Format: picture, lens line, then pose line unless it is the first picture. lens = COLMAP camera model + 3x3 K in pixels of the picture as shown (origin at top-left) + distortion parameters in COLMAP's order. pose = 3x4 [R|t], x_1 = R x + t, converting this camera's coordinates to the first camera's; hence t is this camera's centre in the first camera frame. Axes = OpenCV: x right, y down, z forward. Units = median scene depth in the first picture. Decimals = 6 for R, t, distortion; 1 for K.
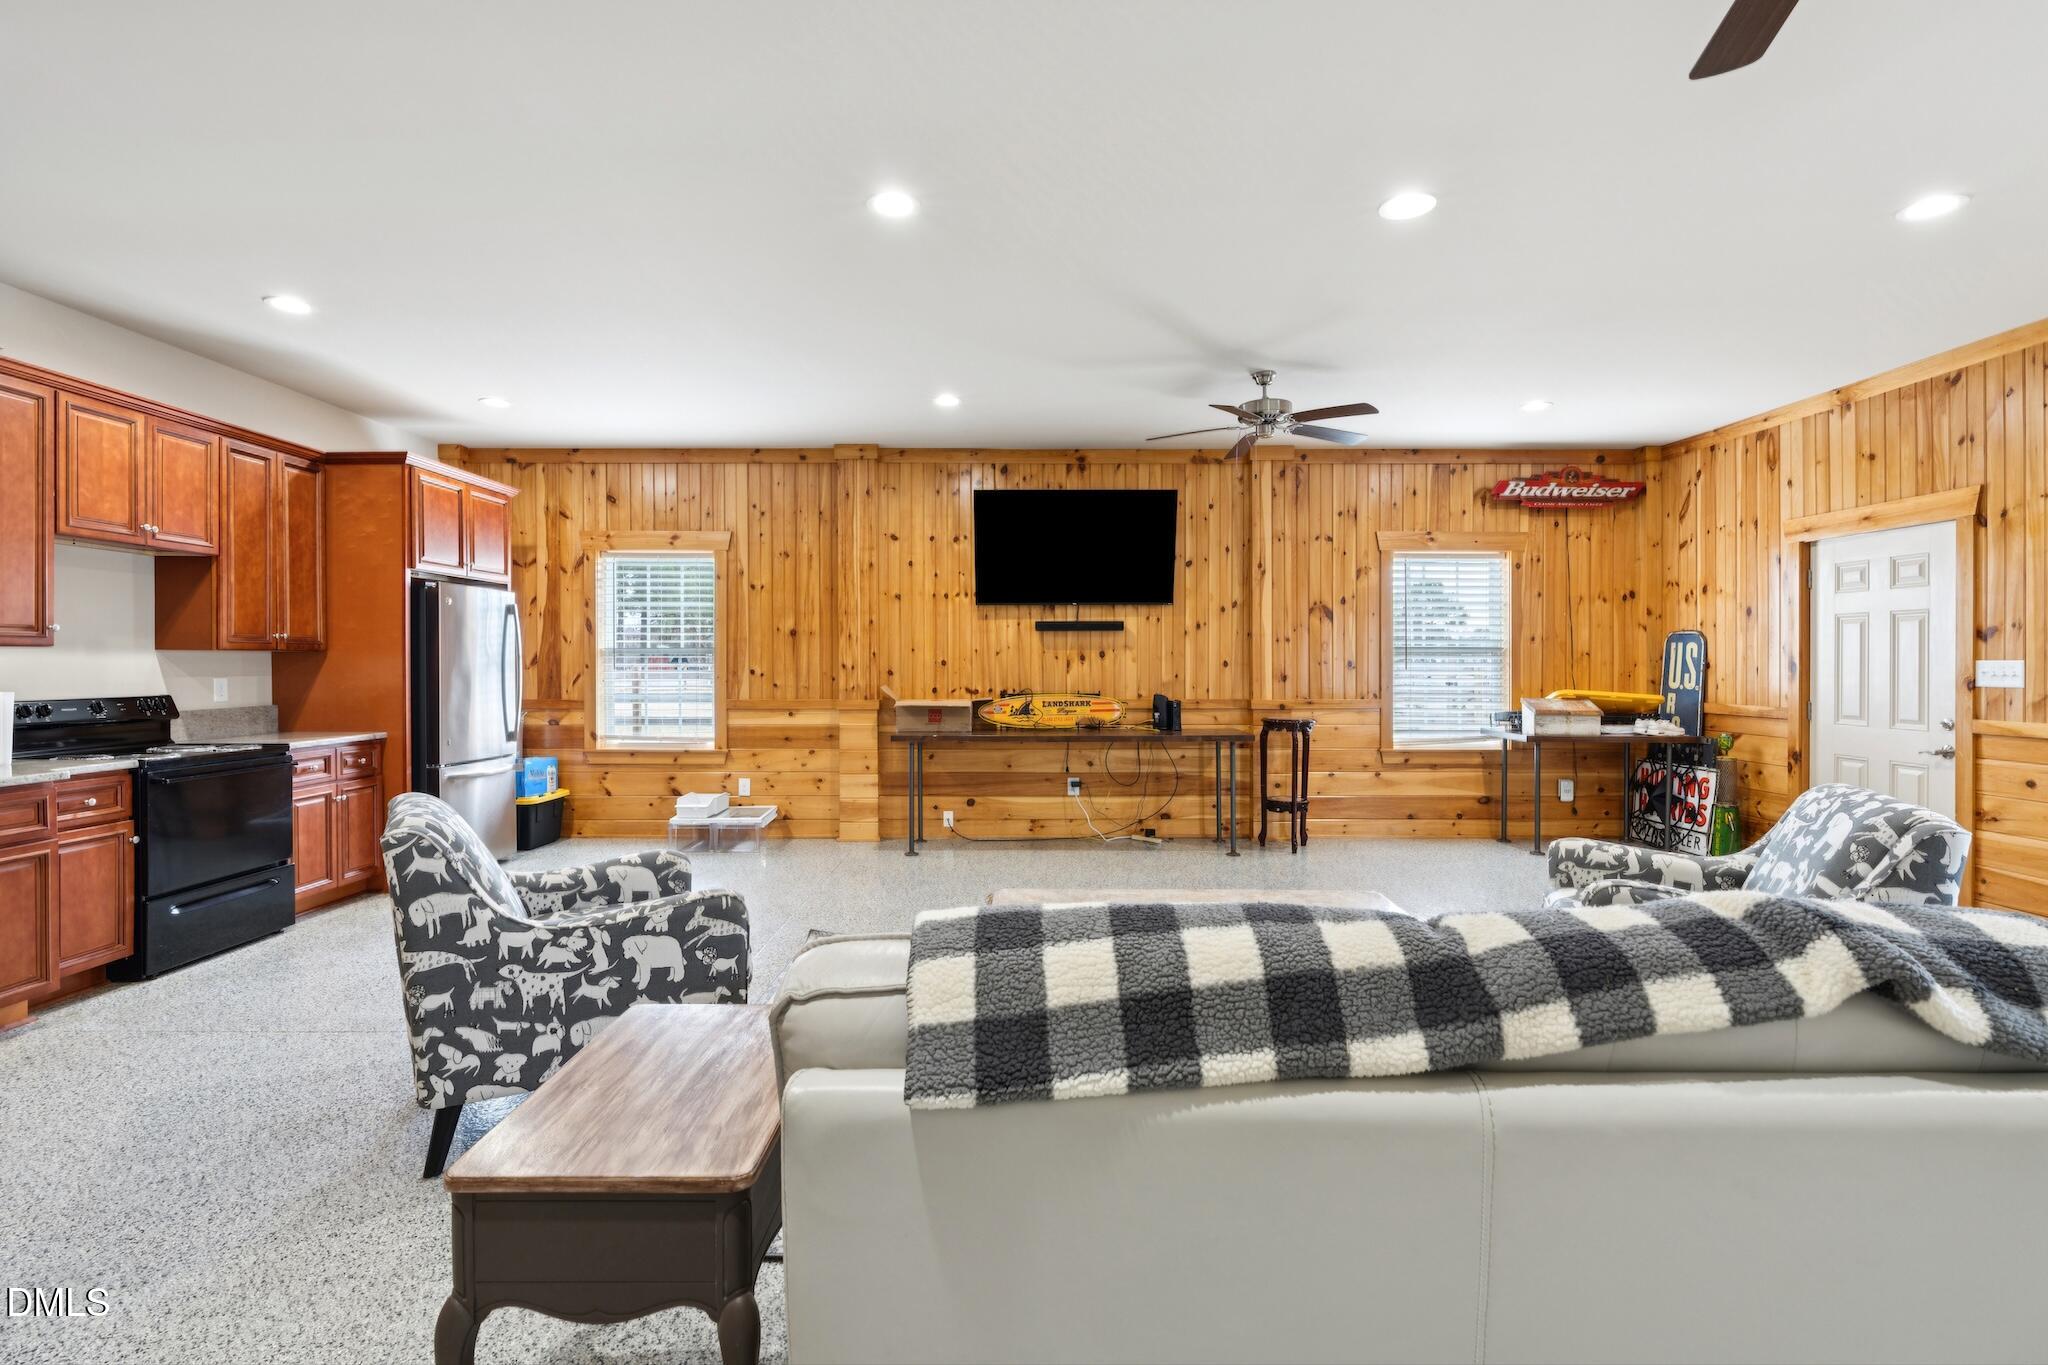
lens RADIAL K [[940.7, 0, 1022.3], [0, 940.7, 669.3], [0, 0, 1]] dist [0.003246, -0.000041]
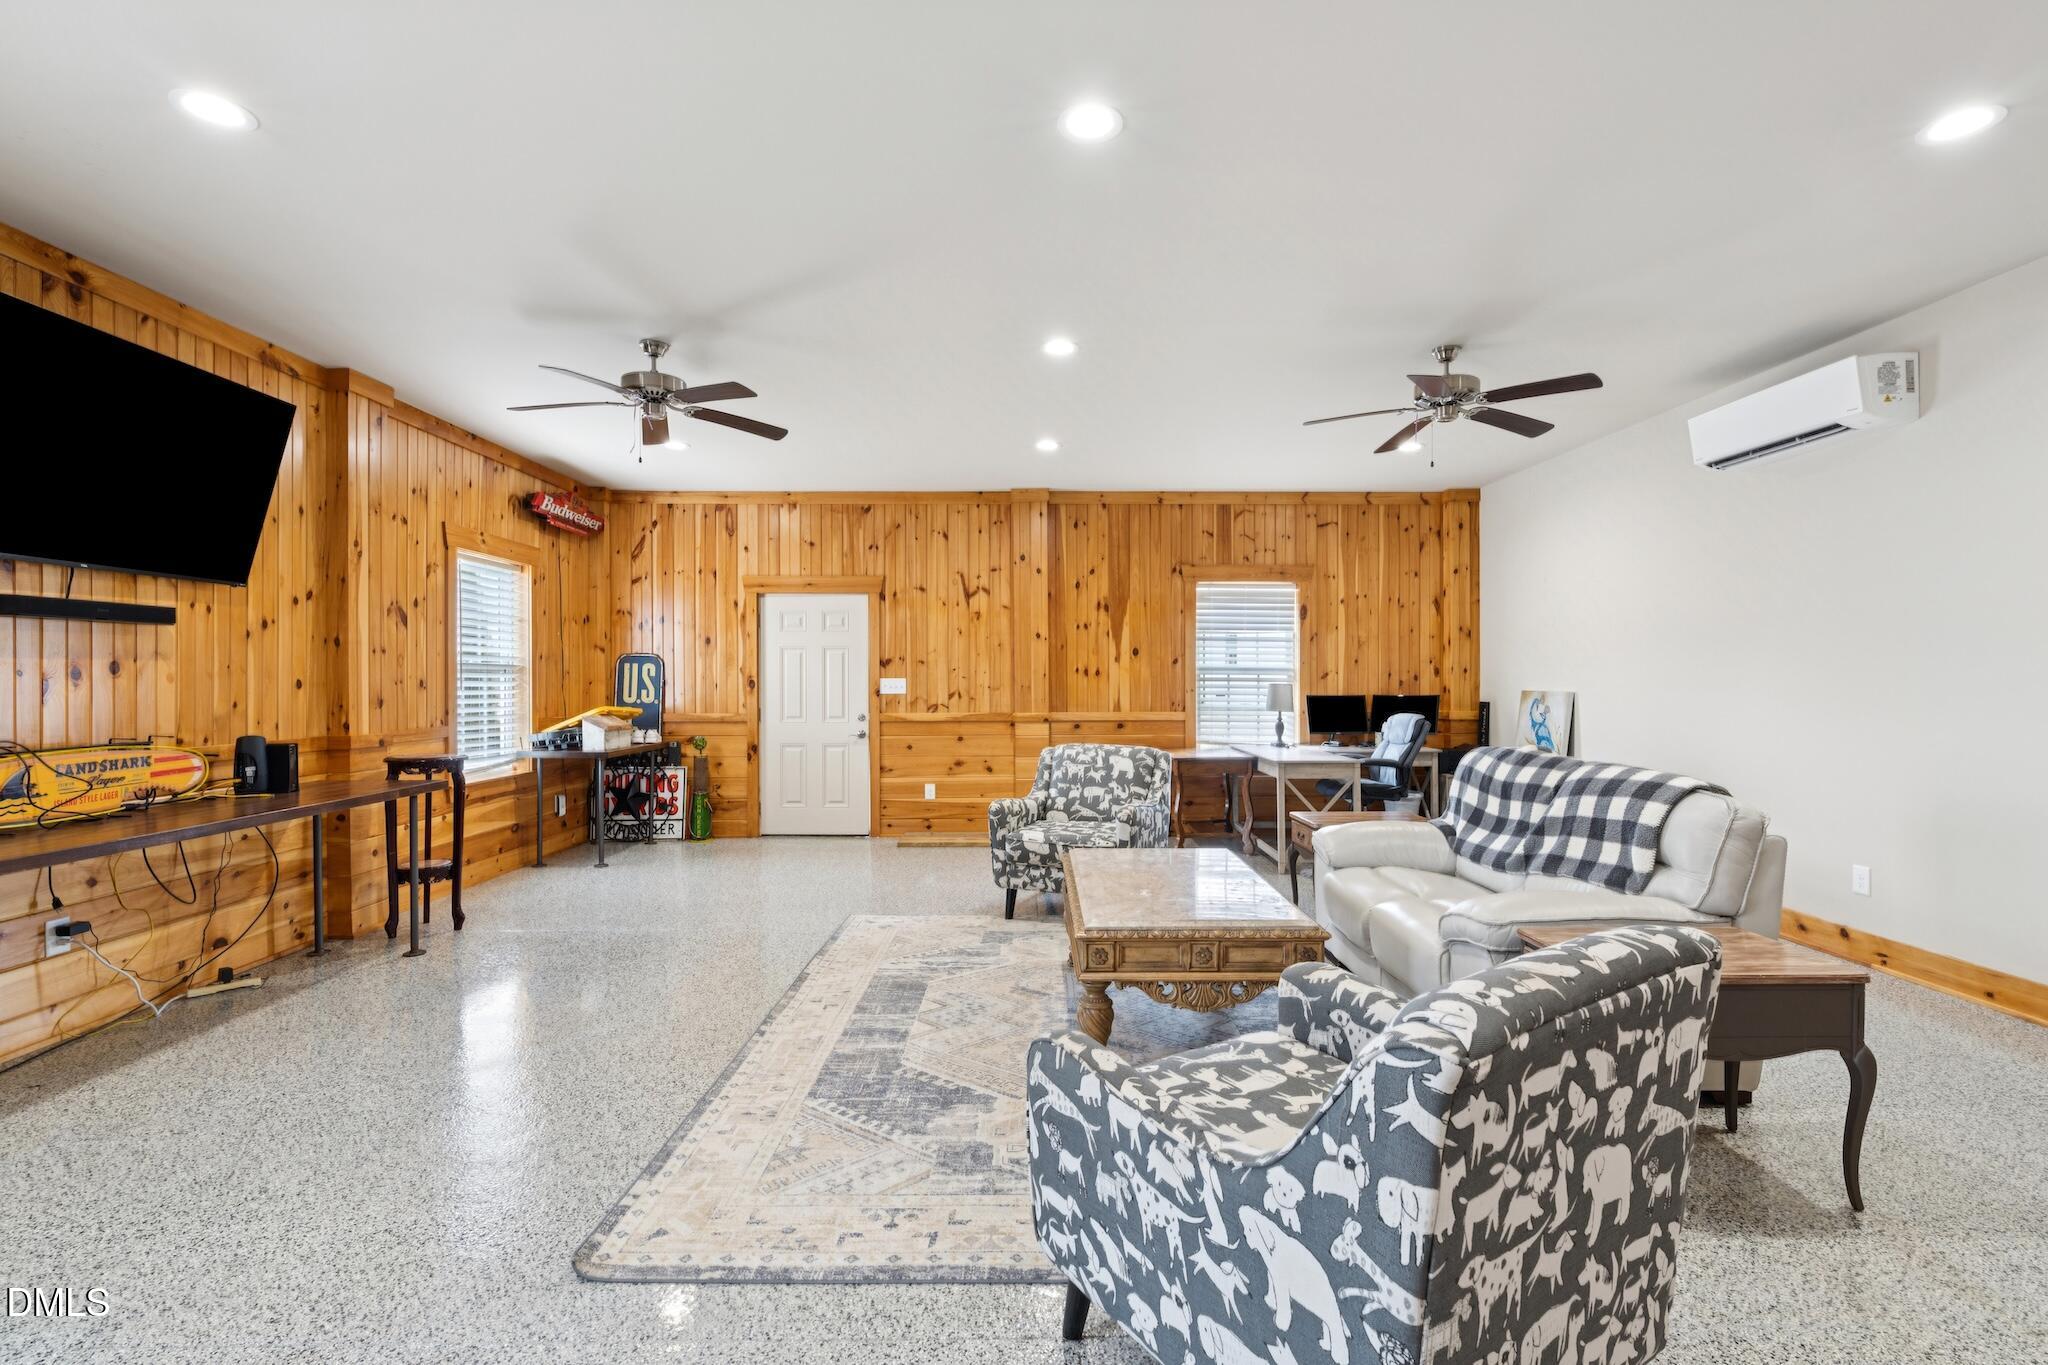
lens RADIAL K [[940.7, 0, 1026.6], [0, 940.7, 680.1], [0, 0, 1]] dist [0.003246, -0.000041]
pose [[-0.028068, -0.001411, 0.999605, -0.486010], [0.010858, 0.999940, 0.001716, -0.004575], [-0.999547, 0.010902, -0.028051, 0.547526]]
